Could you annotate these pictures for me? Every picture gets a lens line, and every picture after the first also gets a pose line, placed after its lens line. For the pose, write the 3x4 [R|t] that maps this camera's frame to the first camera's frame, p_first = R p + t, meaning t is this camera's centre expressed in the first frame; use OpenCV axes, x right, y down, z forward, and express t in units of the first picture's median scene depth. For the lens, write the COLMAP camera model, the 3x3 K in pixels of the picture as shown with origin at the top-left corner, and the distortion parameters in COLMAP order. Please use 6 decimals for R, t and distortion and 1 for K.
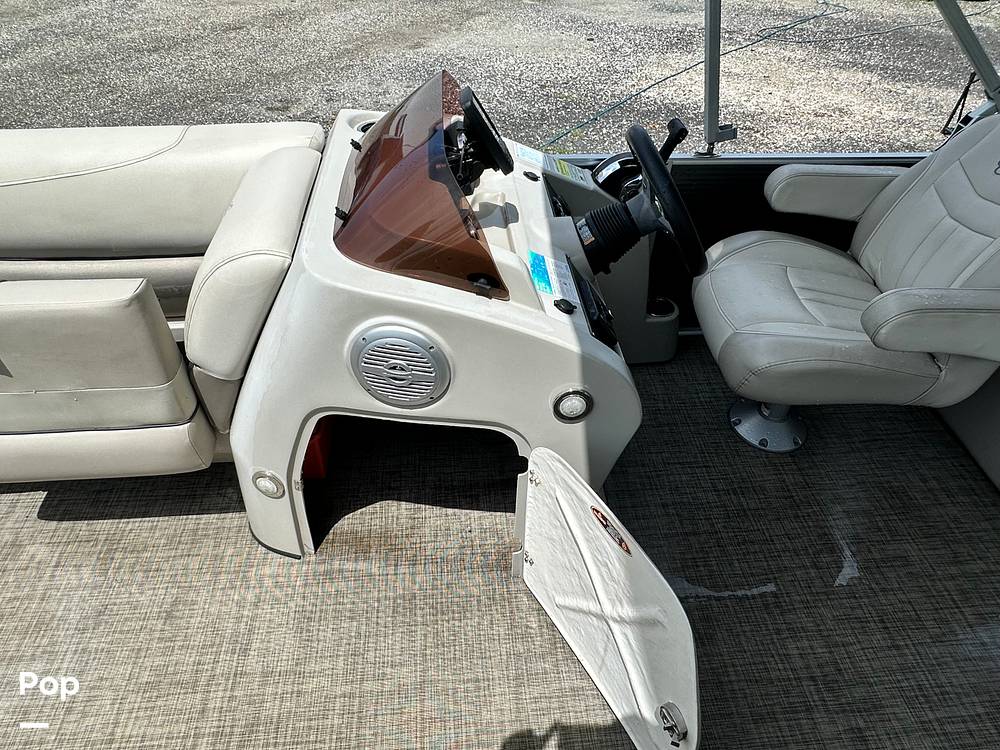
lens RADIAL K [[630.2, 0, 495.4], [0, 630.2, 376.1], [0, 0, 1]] dist [-0.005306, 0.002136]
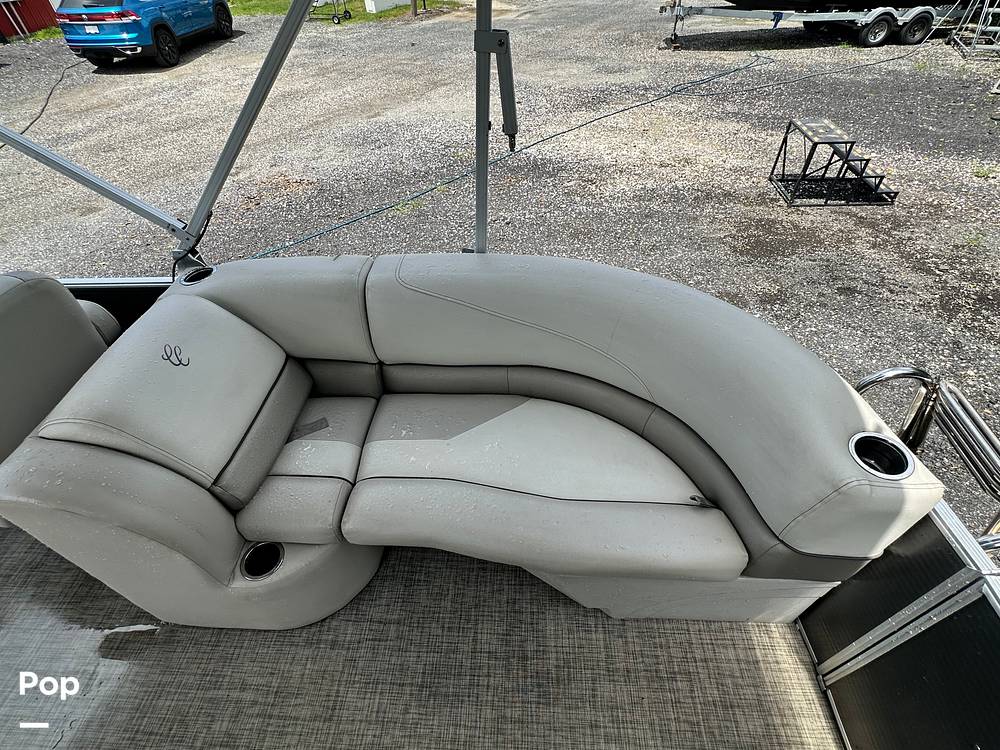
lens RADIAL K [[482.5, 0, 499.4], [0, 482.5, 372.4], [0, 0, 1]] dist [-0.003739, -0.001044]
pose [[0.987476, 0.036119, -0.153579, 0.405810], [-0.030221, 0.998720, 0.040565, -0.068596], [0.154848, -0.035416, 0.987303, 0.071996]]
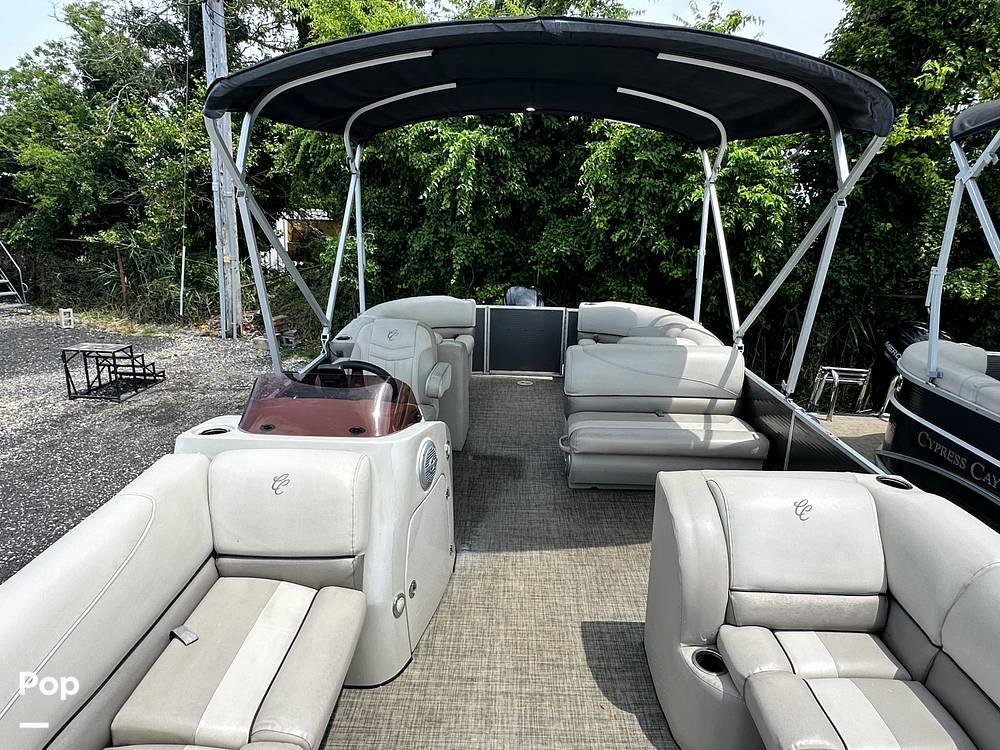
lens RADIAL K [[630.2, 0, 499.8], [0, 630.2, 378.2], [0, 0, 1]] dist [-0.005306, 0.002136]
pose [[0.108767, -0.301199, 0.947338, -0.354859], [0.653681, 0.739639, 0.160112, -0.071372], [-0.748913, 0.601842, 0.277336, 0.012797]]
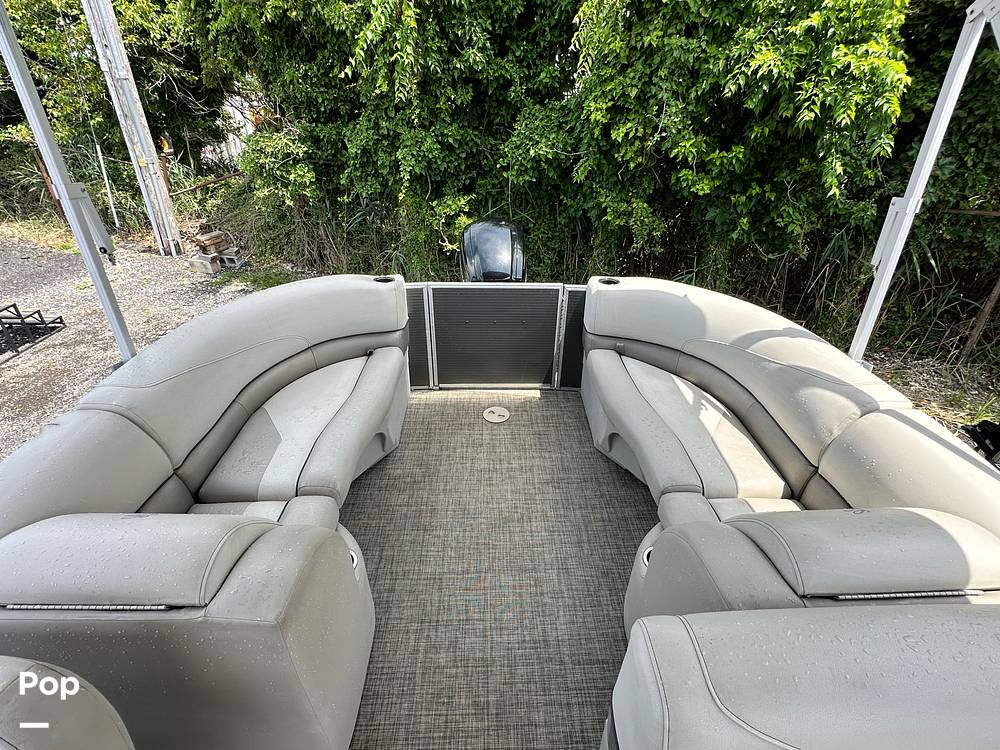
lens RADIAL K [[484.9, 0, 501.1], [0, 484.9, 375.9], [0, 0, 1]] dist [-0.003827, 0.001435]
pose [[0.057124, -0.546683, 0.835389, 0.150140], [0.663540, 0.645994, 0.377369, -0.075811], [-0.745957, 0.532757, 0.399648, 0.049793]]
